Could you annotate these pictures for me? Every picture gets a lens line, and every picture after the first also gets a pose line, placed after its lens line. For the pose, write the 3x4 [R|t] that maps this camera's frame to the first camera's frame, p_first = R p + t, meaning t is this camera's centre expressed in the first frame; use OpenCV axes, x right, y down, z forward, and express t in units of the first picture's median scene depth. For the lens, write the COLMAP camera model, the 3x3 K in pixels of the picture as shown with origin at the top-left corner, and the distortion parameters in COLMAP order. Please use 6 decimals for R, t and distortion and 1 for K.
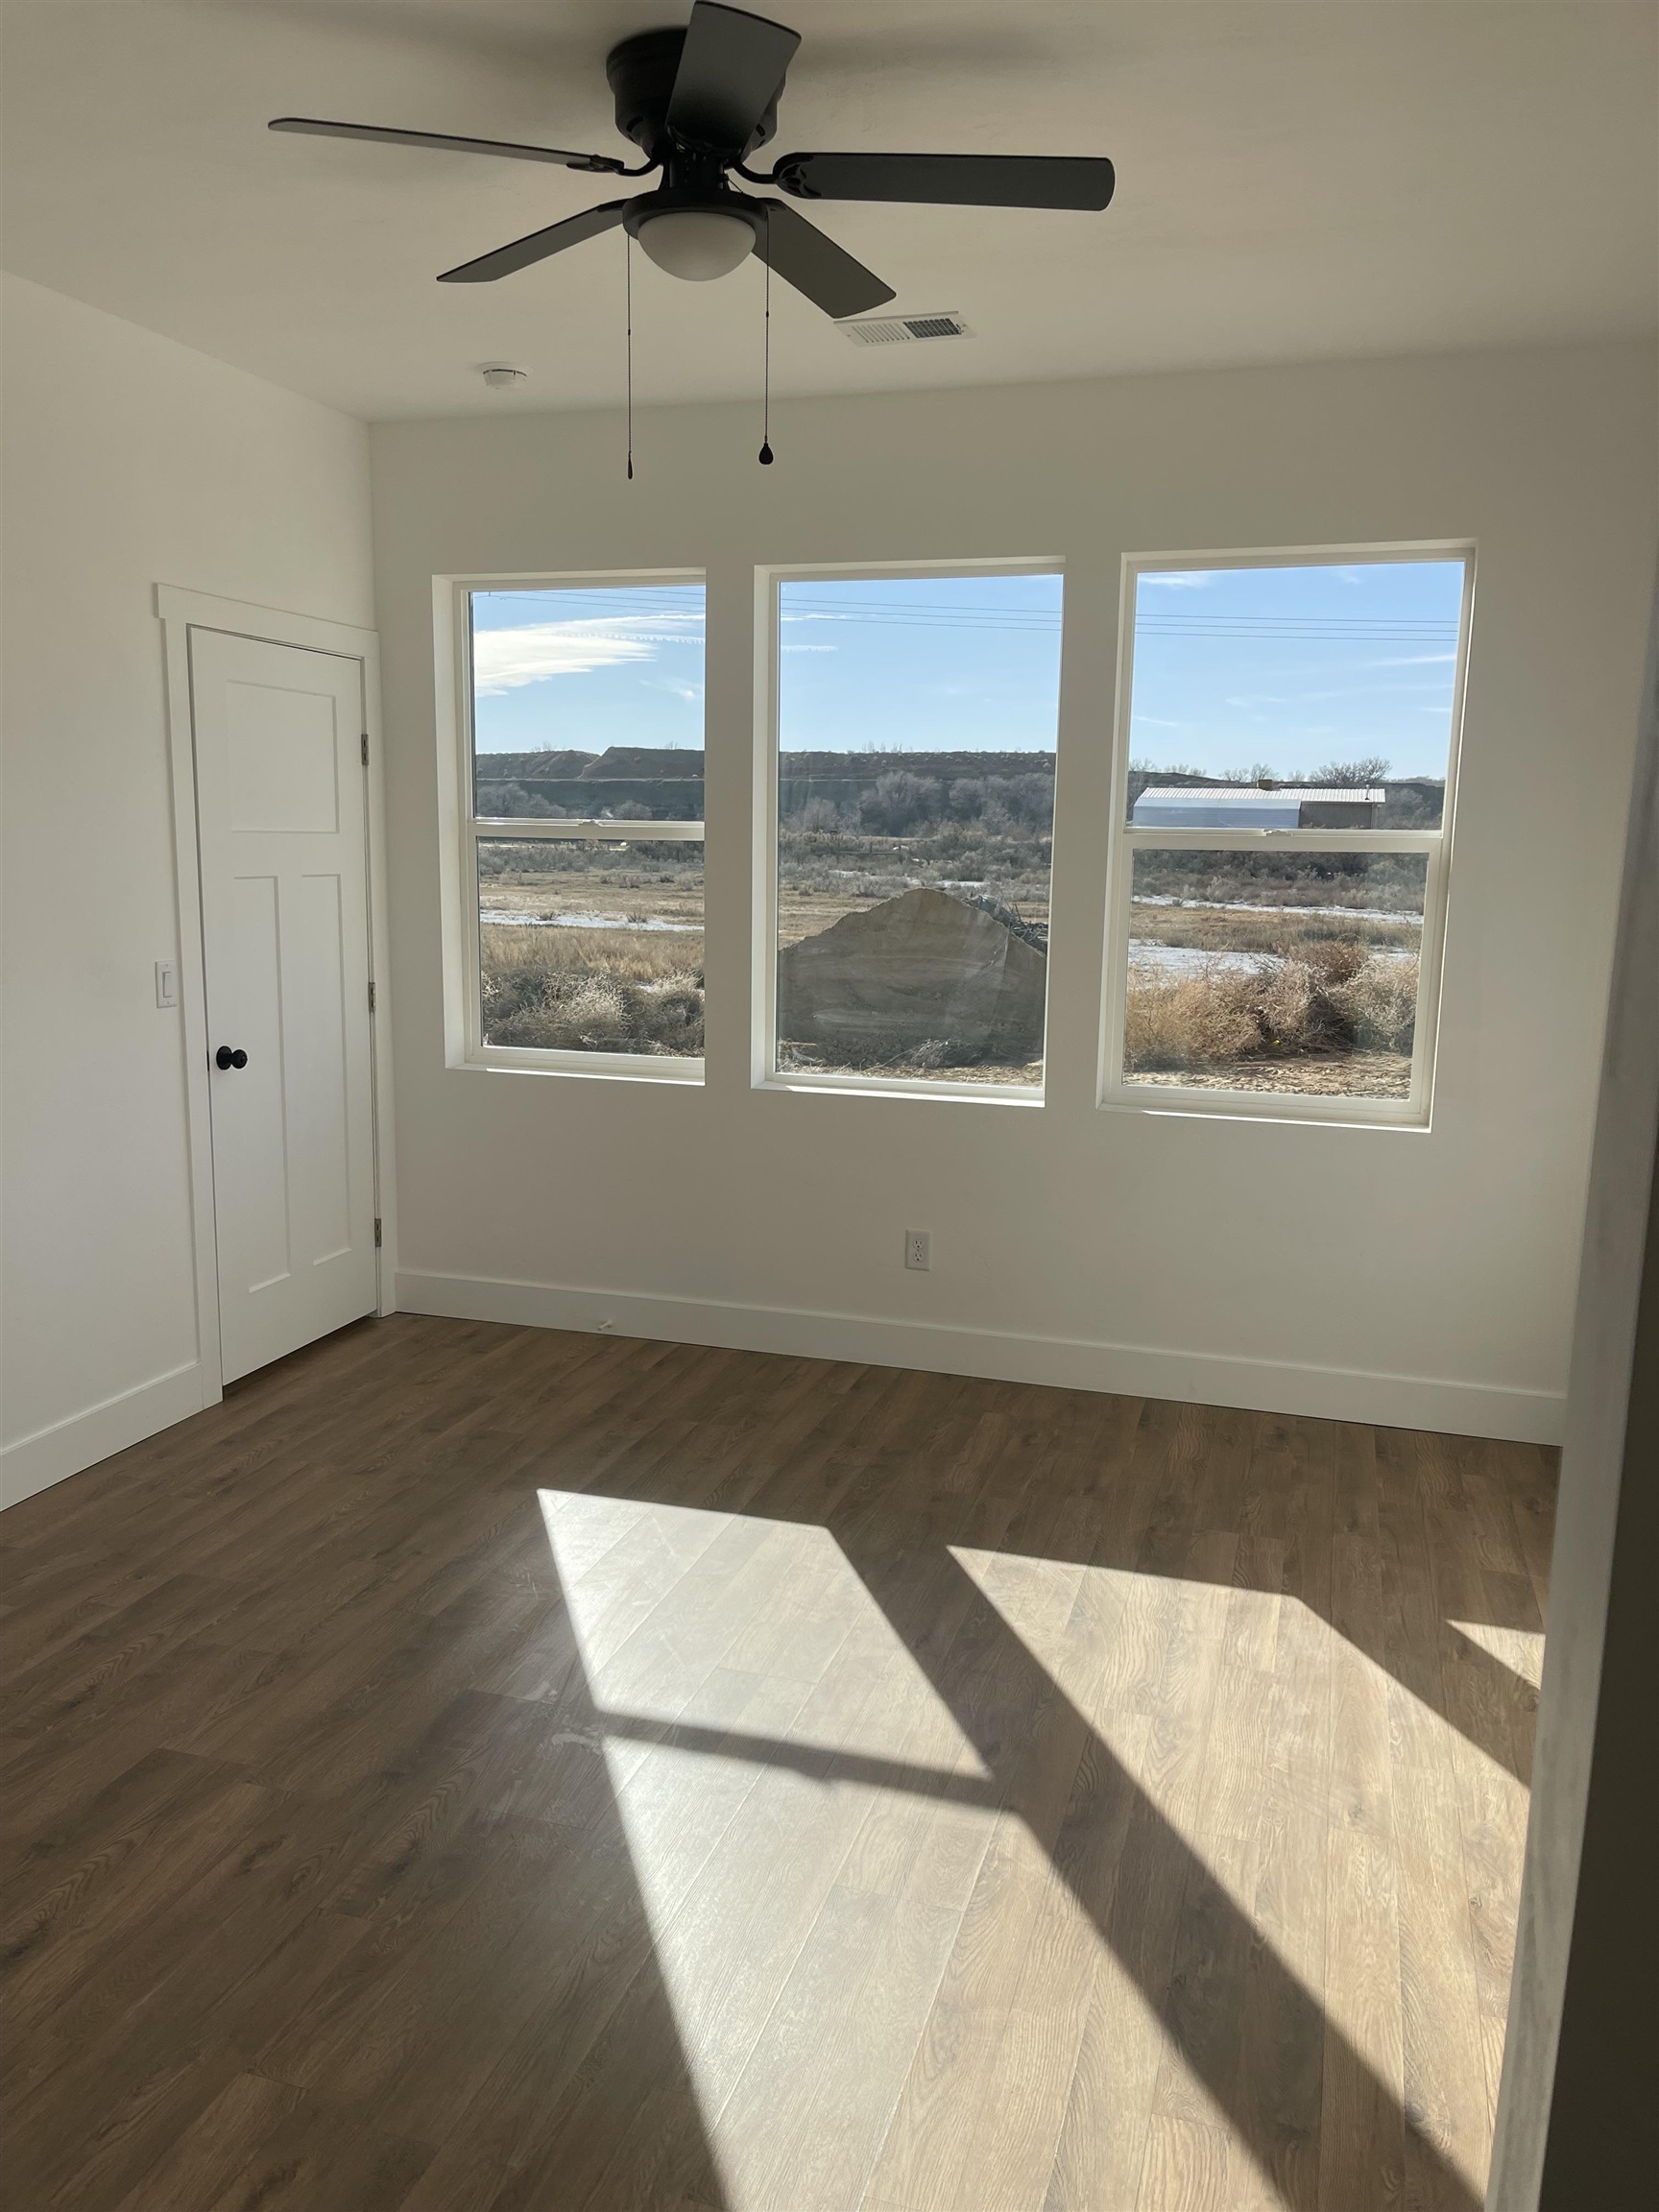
lens RADIAL K [[1658.1, 0, 826.9], [0, 1658.1, 1107.8], [0, 0, 1]] dist [-0.012041, -0.010334]
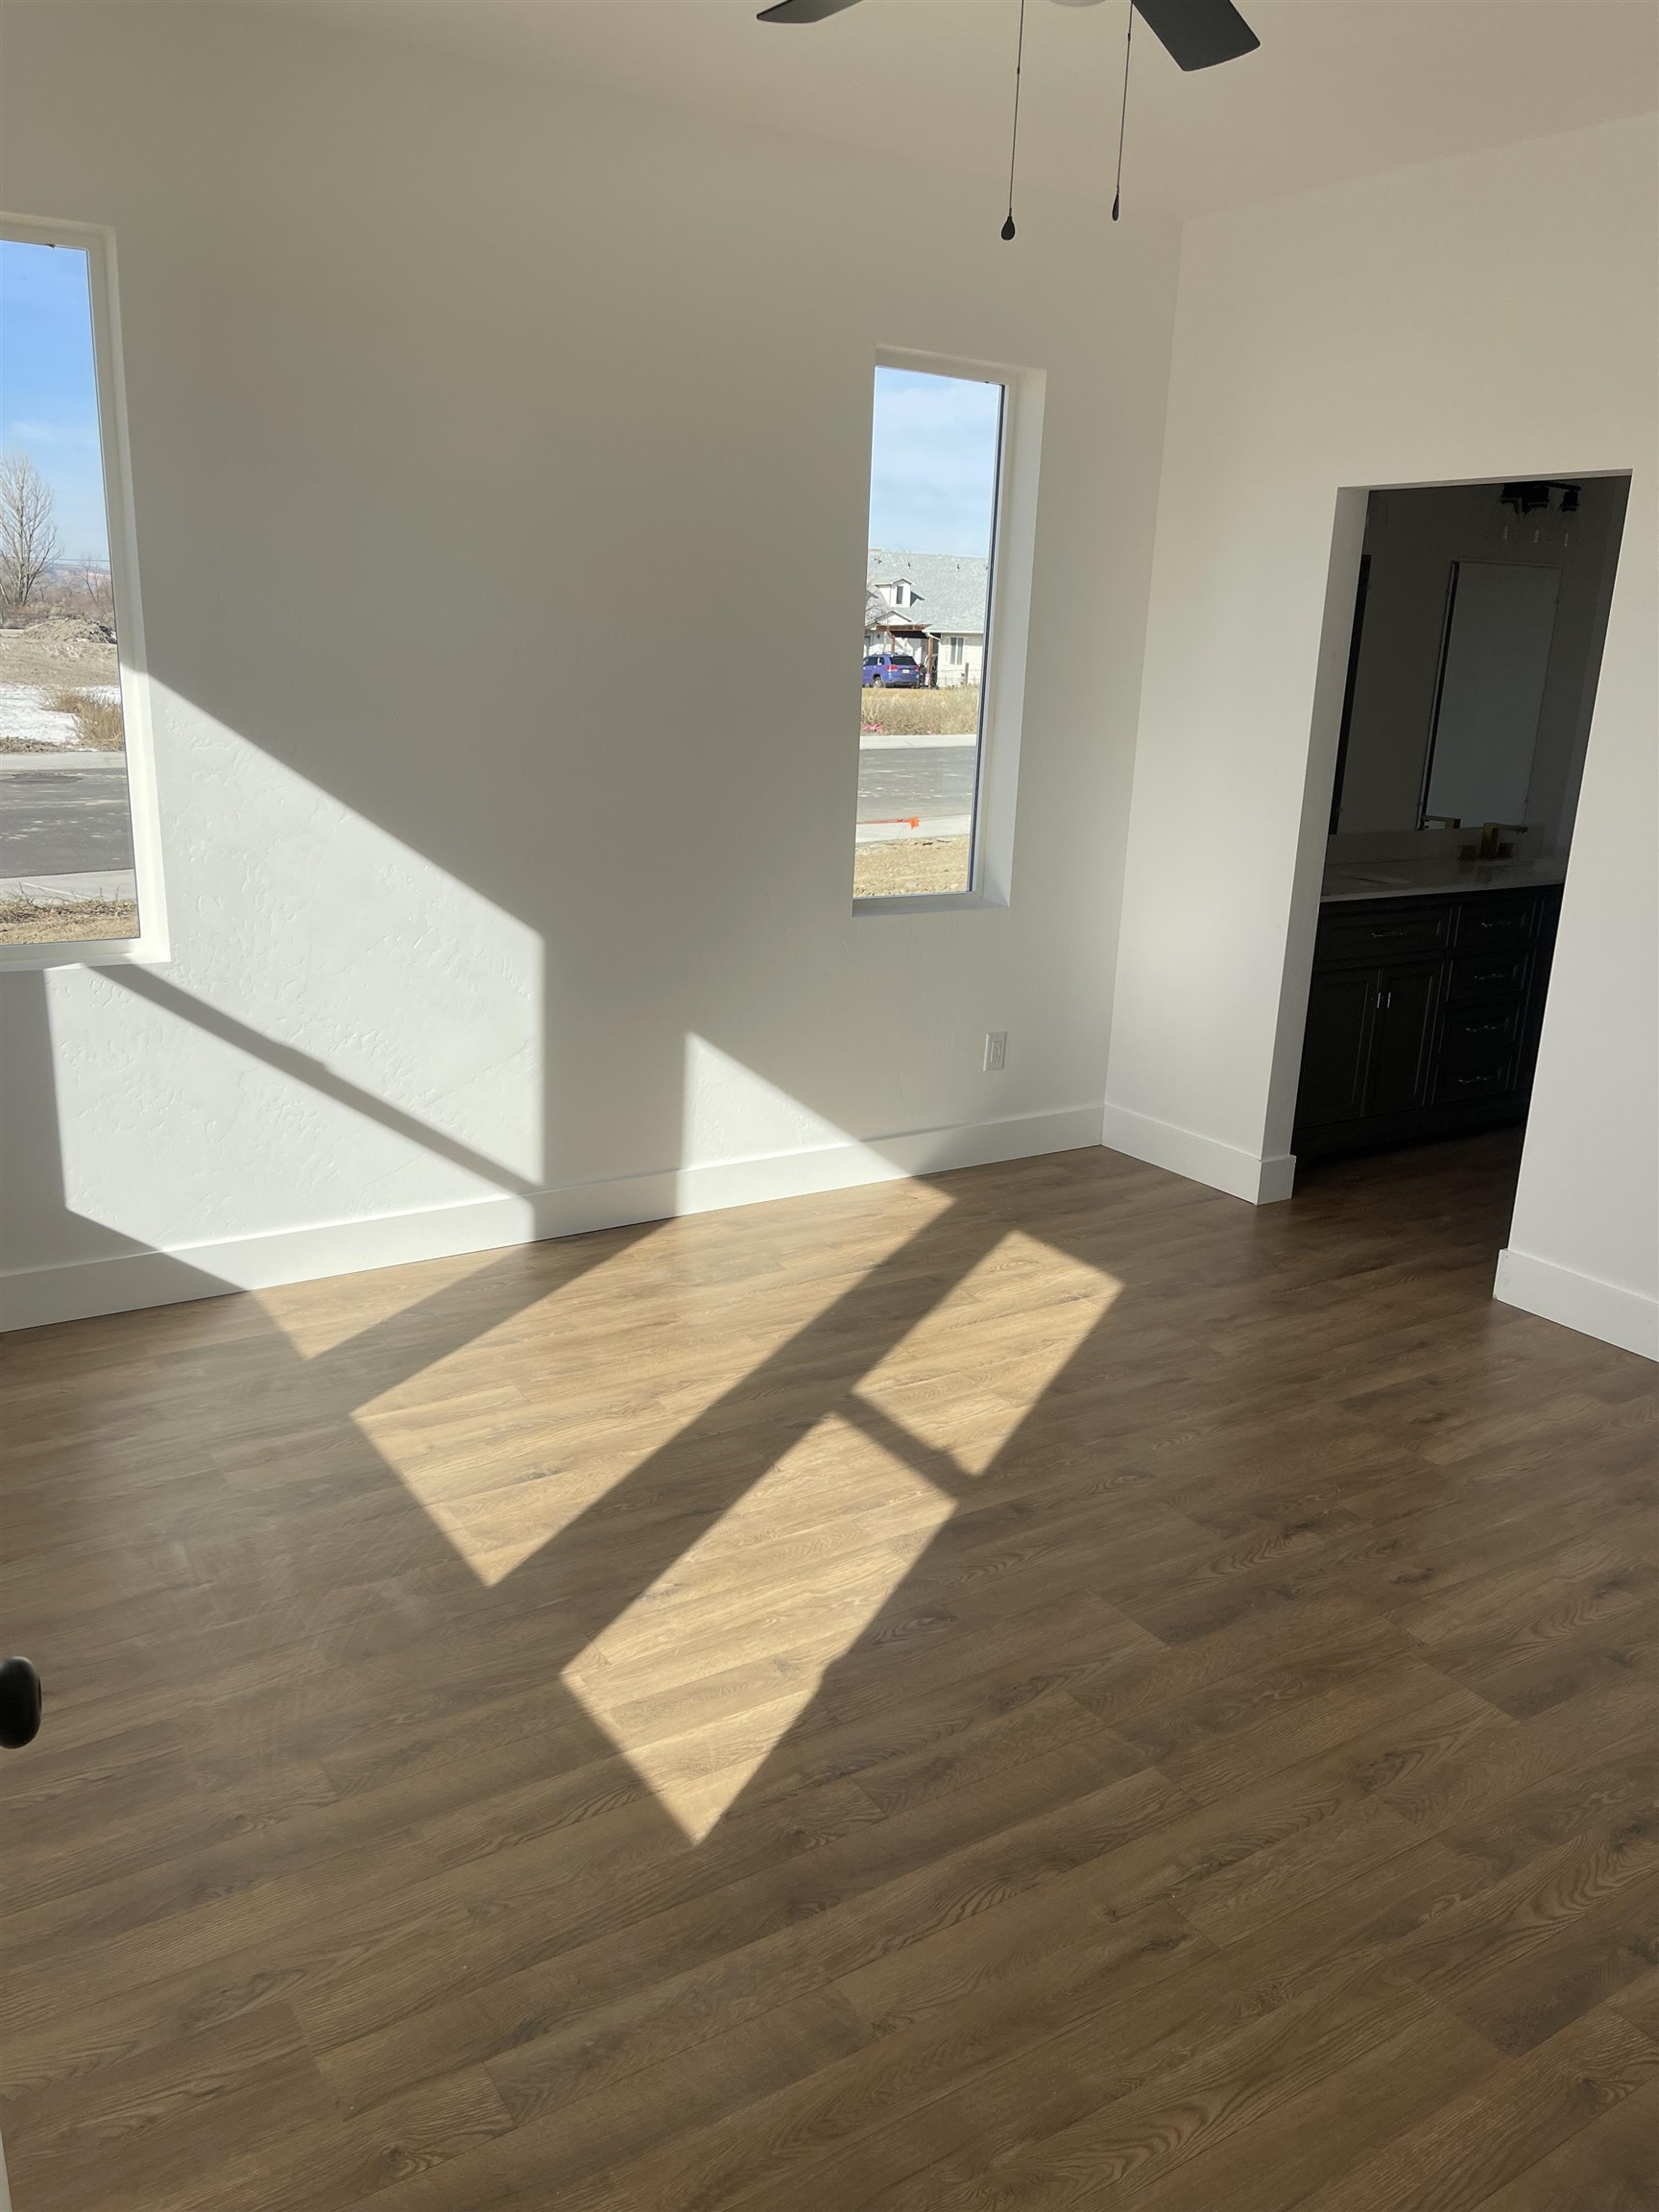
lens RADIAL K [[1658.1, 0, 824.7], [0, 1658.1, 1106.3], [0, 0, 1]] dist [-0.012041, -0.010334]
pose [[-0.765328, -0.216406, 0.606170, -0.580894], [0.061770, 0.912741, 0.403842, -0.296488], [-0.640670, 0.346514, -0.685179, 1.719508]]
